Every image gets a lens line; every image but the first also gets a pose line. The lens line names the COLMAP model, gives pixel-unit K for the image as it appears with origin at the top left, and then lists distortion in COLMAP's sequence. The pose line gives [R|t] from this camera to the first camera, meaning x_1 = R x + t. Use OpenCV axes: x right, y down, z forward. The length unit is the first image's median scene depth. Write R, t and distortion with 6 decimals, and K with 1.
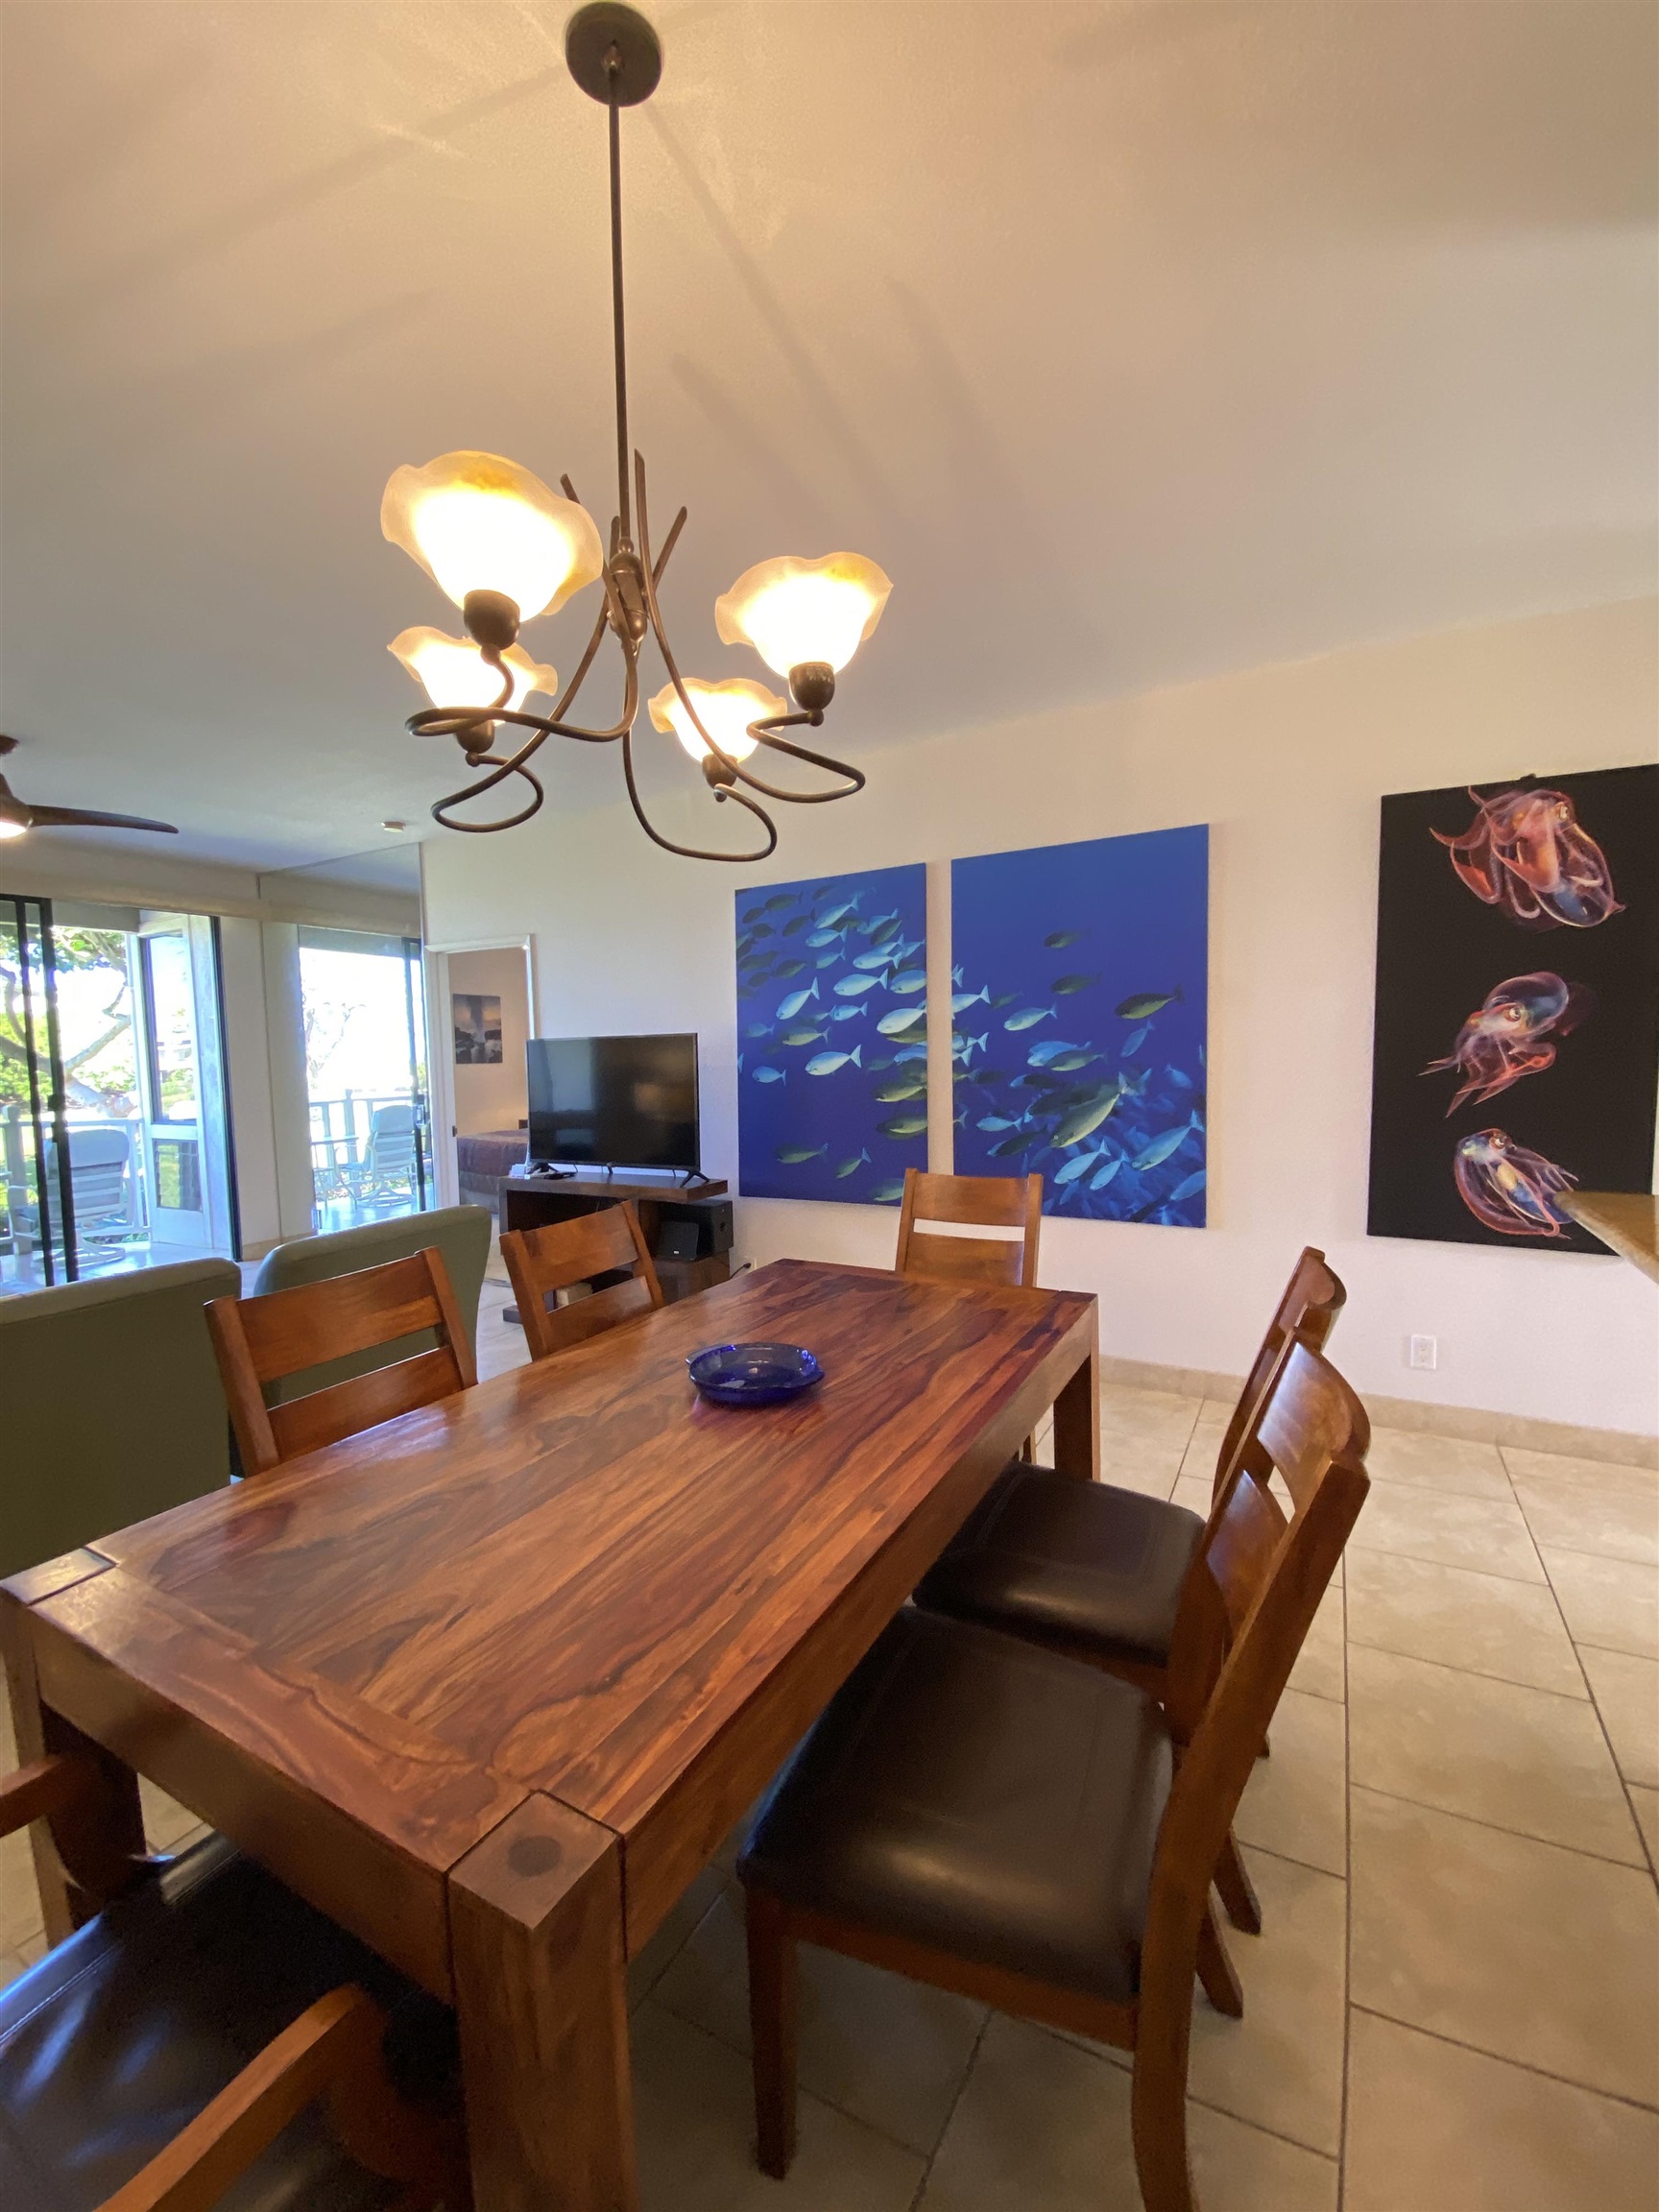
lens RADIAL K [[901.3, 0, 839.2], [0, 901.3, 1096.4], [0, 0, 1]] dist [0.030615, -0.024754]
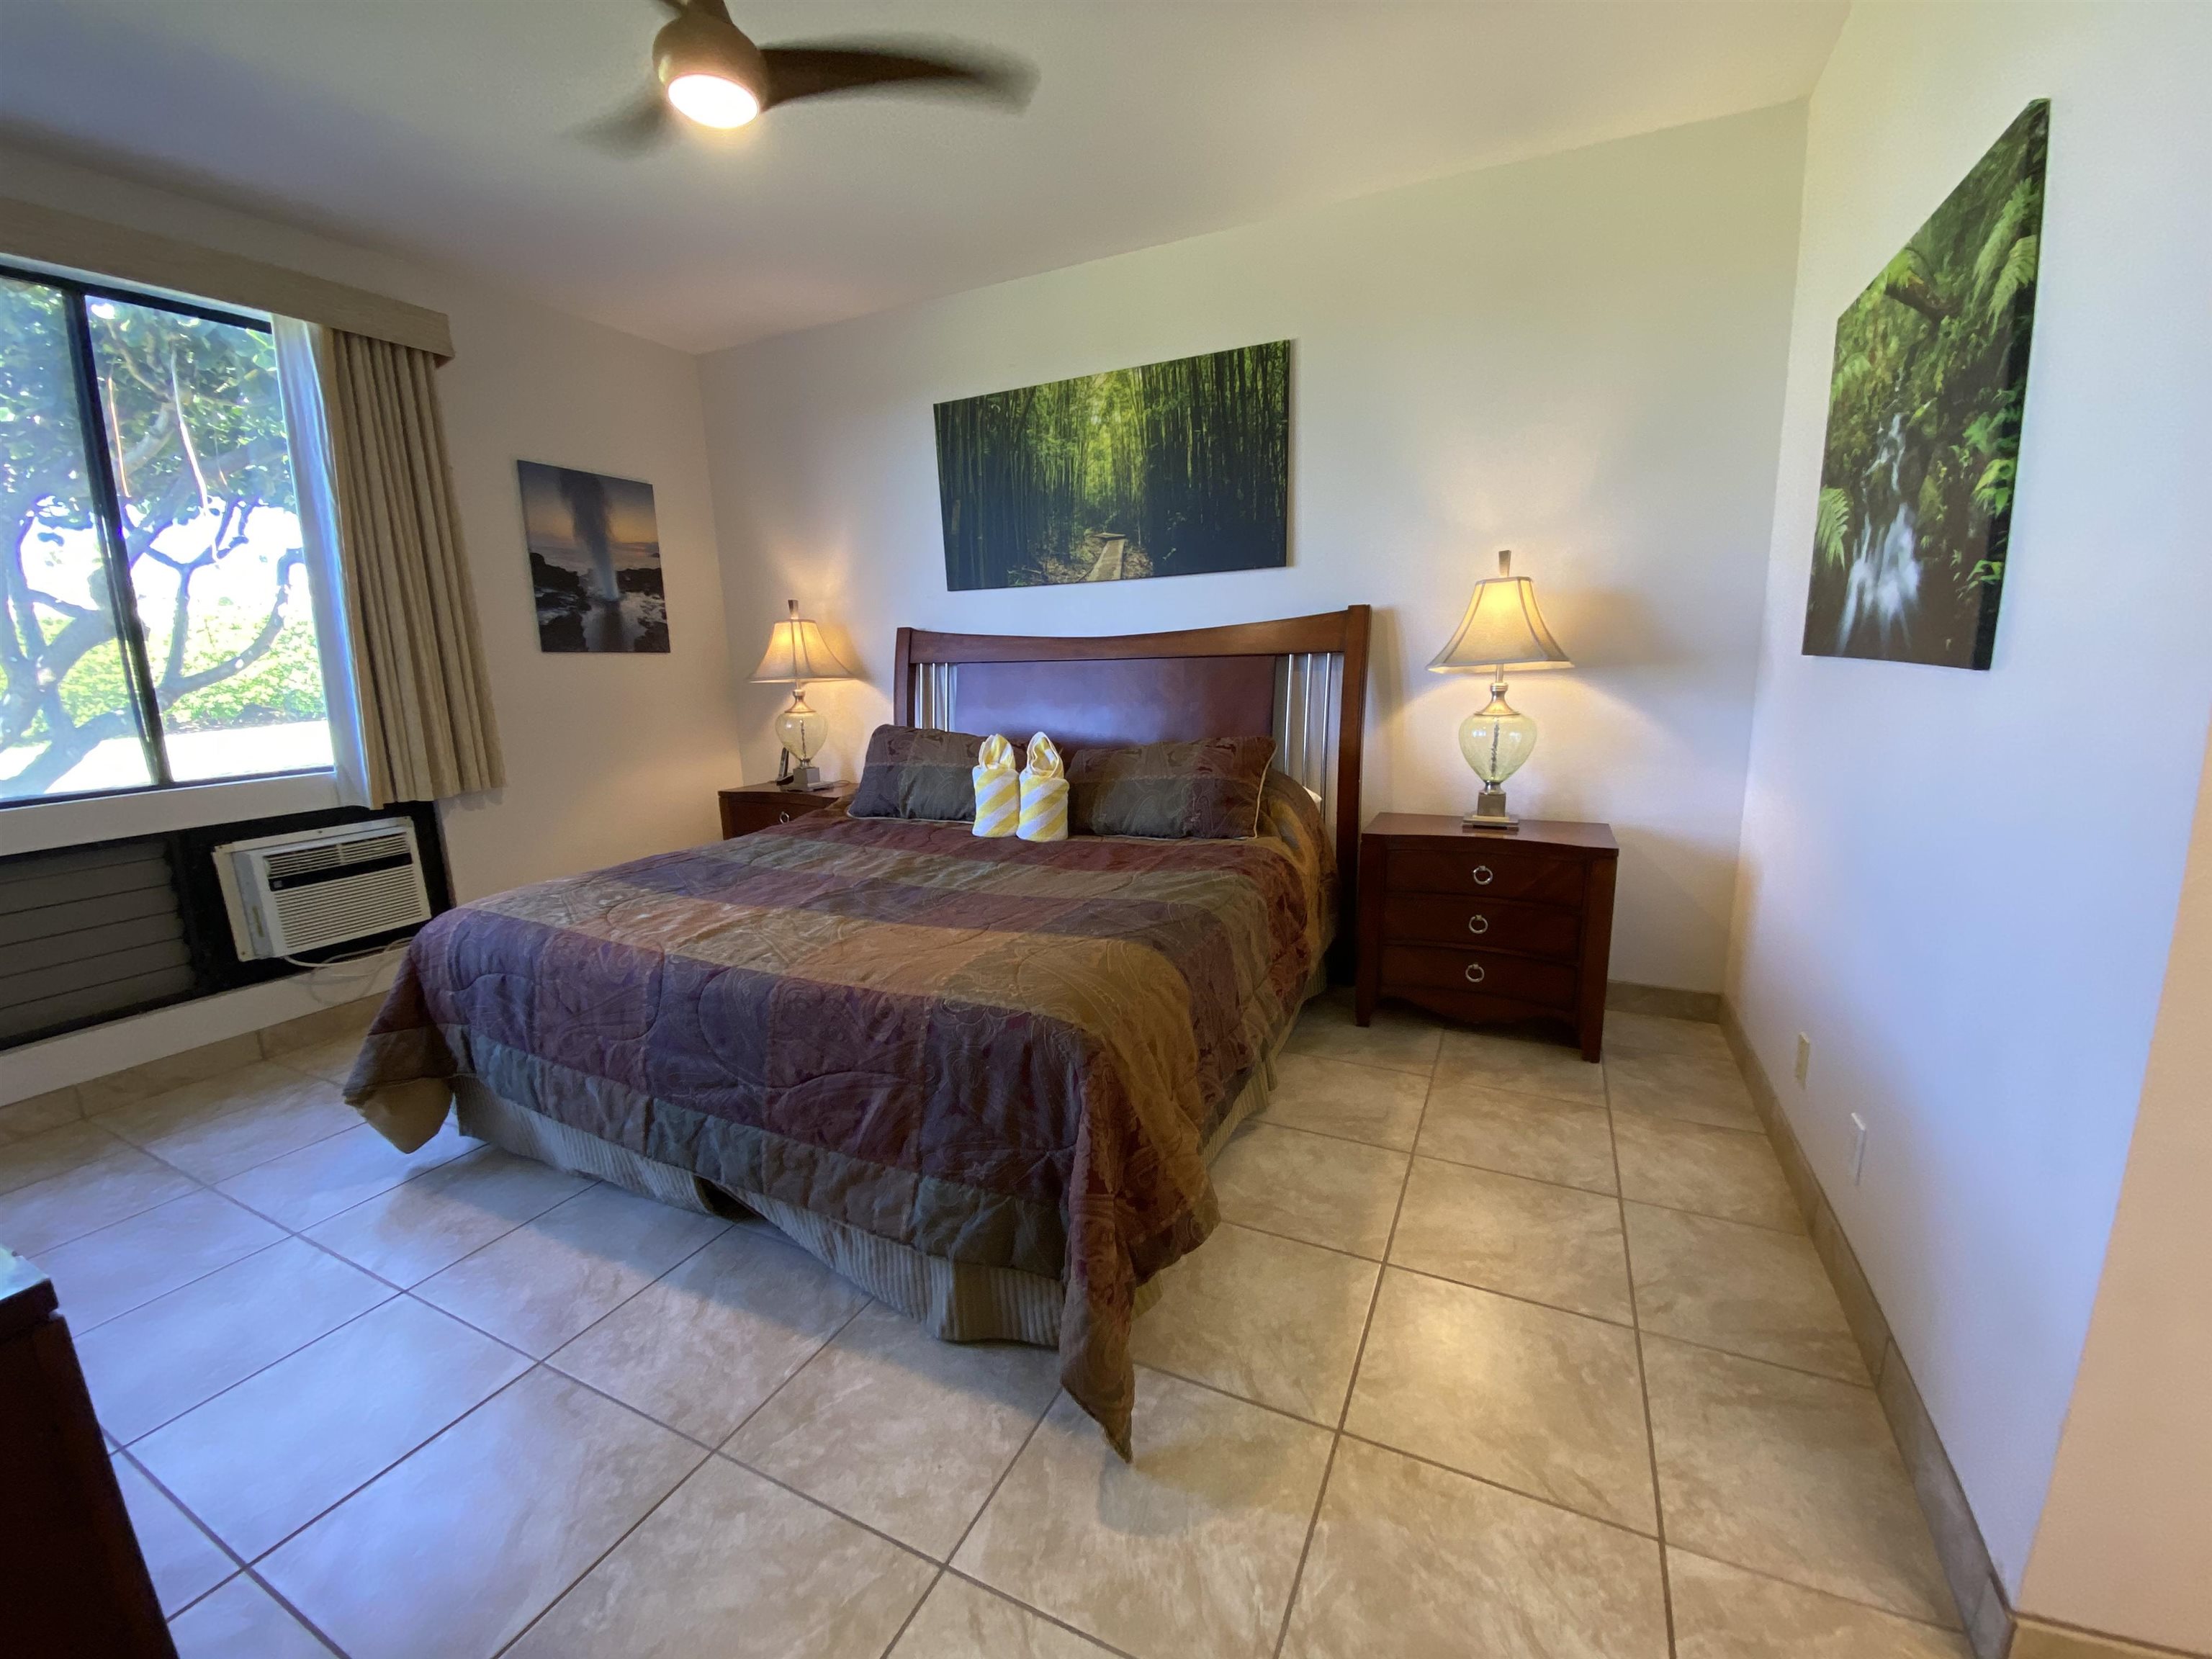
lens RADIAL K [[888.7, 0, 1112.8], [0, 888.7, 843.6], [0, 0, 1]] dist [0.017918, -0.028952]
pose [[0.998197, -0.013931, 0.058376, -0.423850], [0.005201, 0.989106, 0.147115, -0.021157], [-0.059789, -0.146546, 0.987395, 1.241012]]
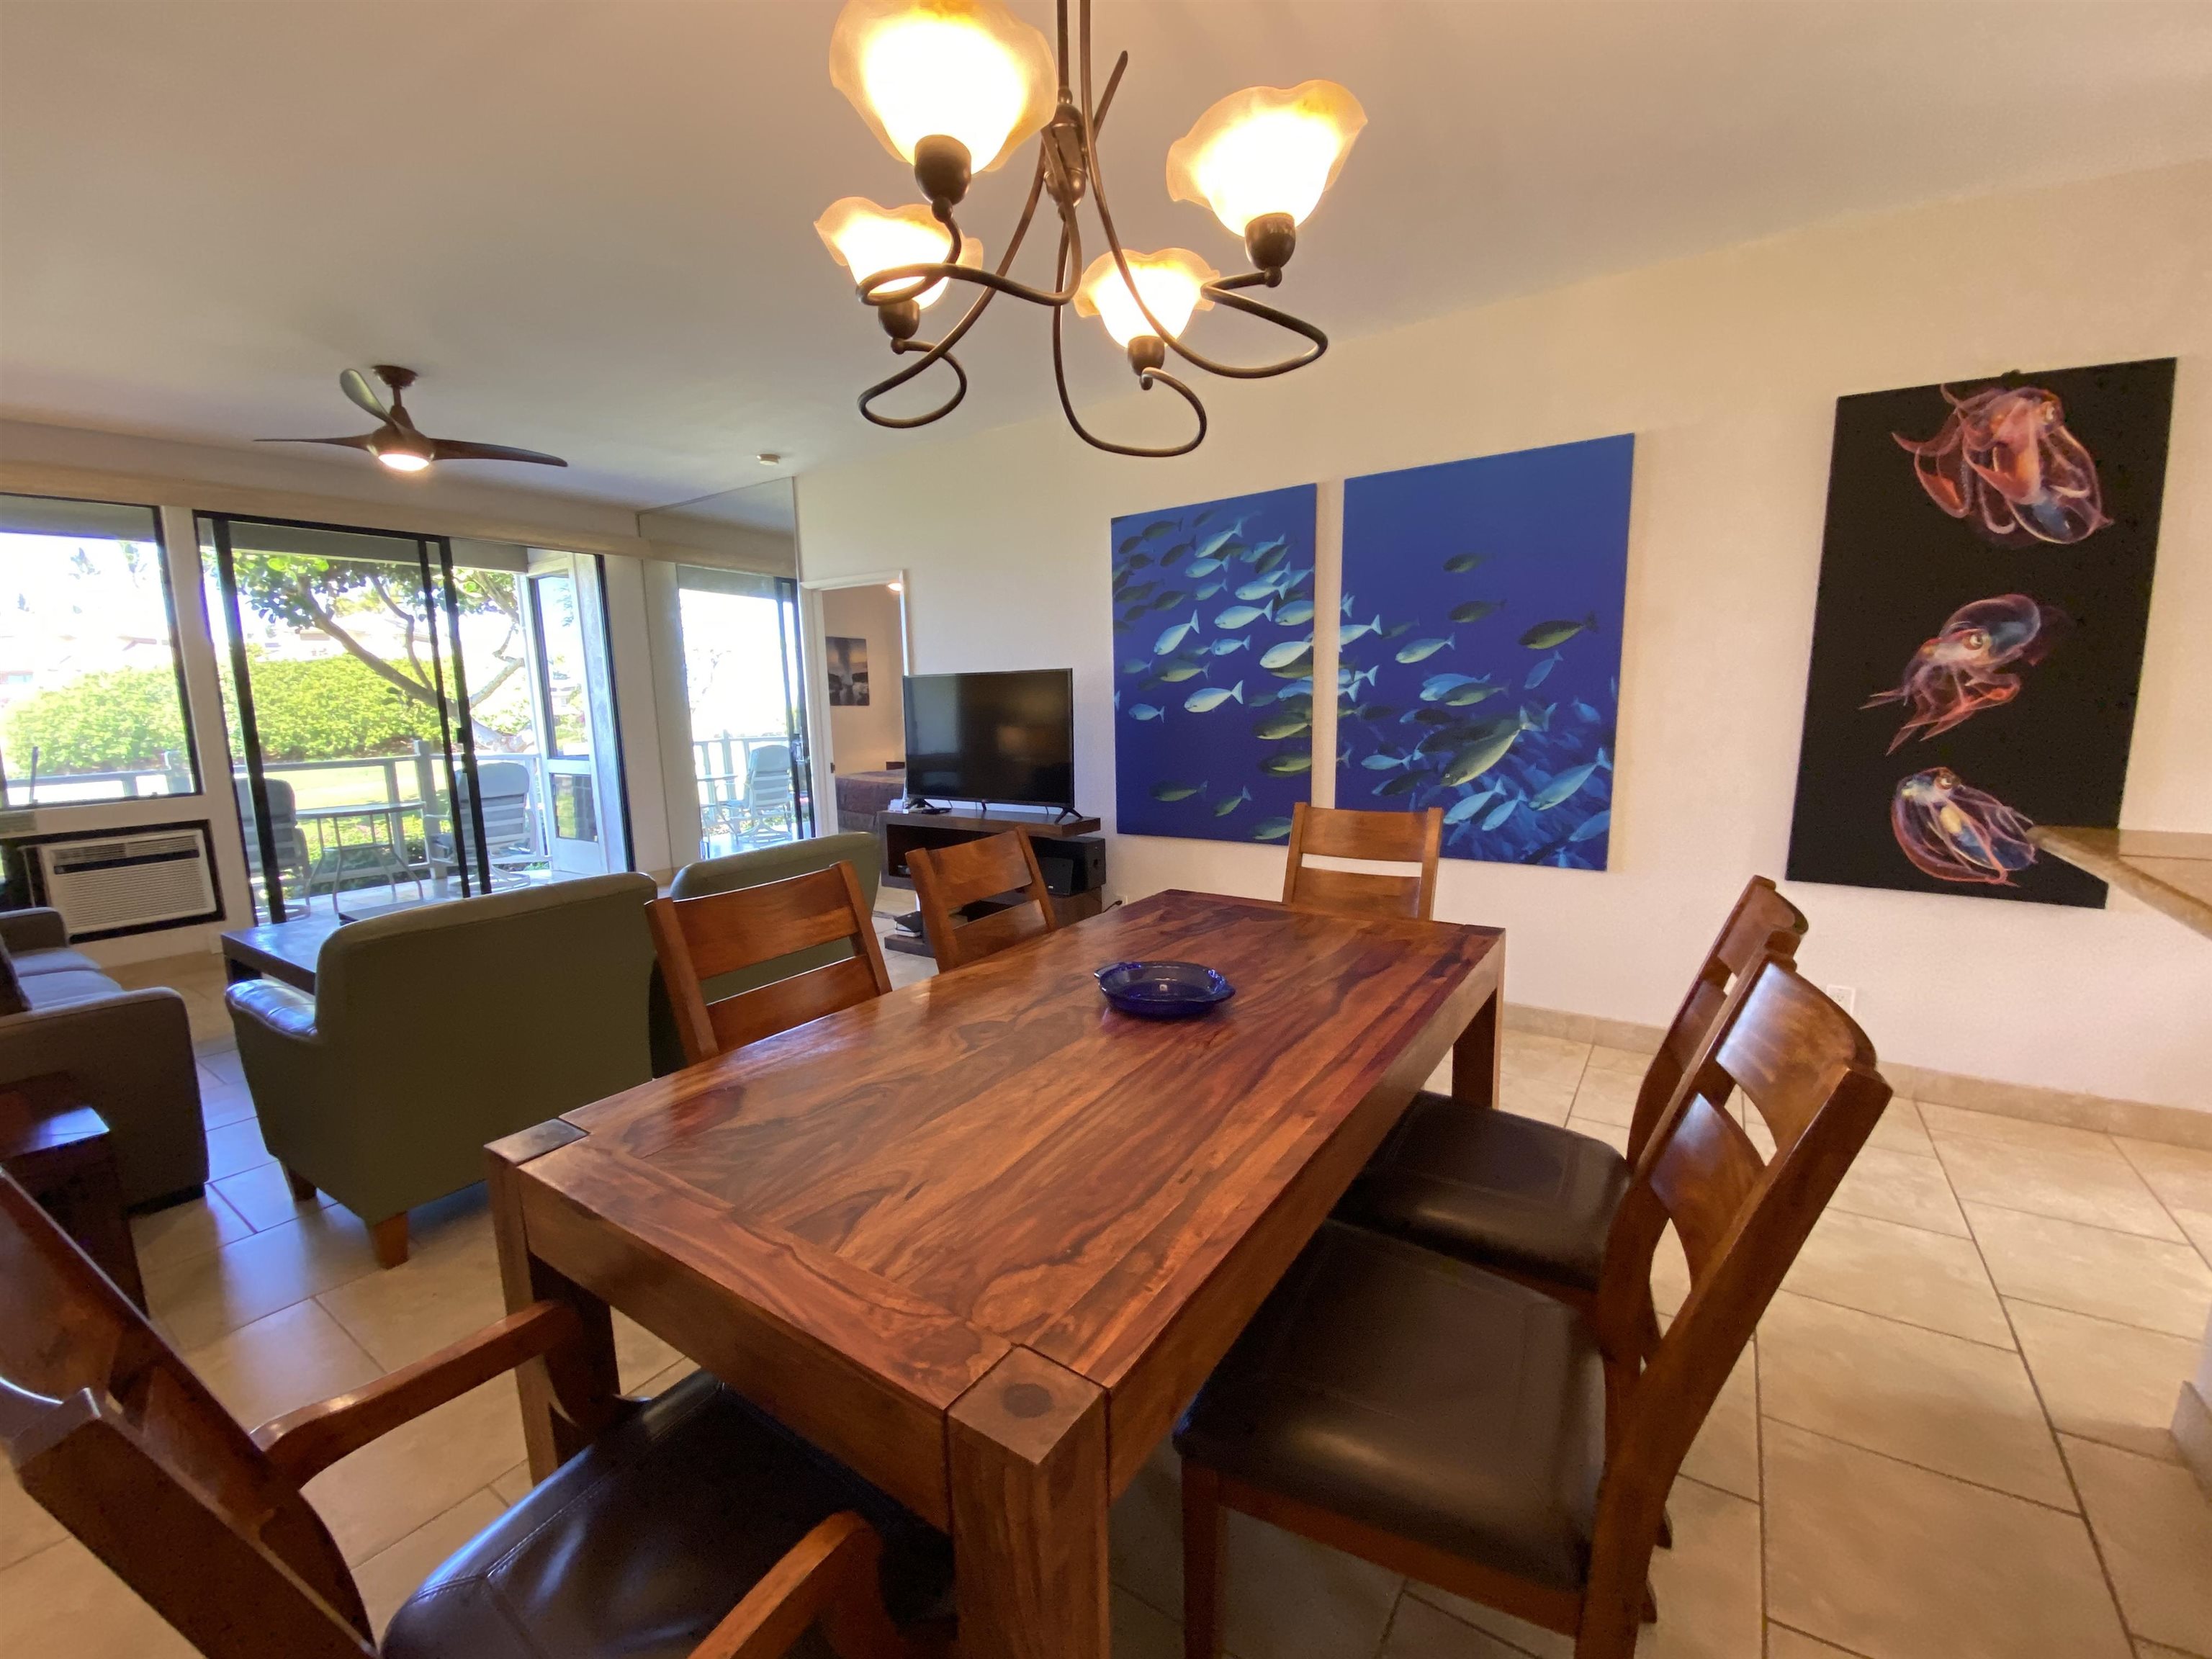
lens RADIAL K [[901.3, 0, 1106.0], [0, 901.3, 829.5], [0, 0, 1]] dist [0.030615, -0.024754]
pose [[0.996636, 0.016303, -0.080315, -0.052320], [-0.009540, 0.996430, 0.083884, 0.030269], [0.081396, -0.082835, 0.993234, 0.009861]]
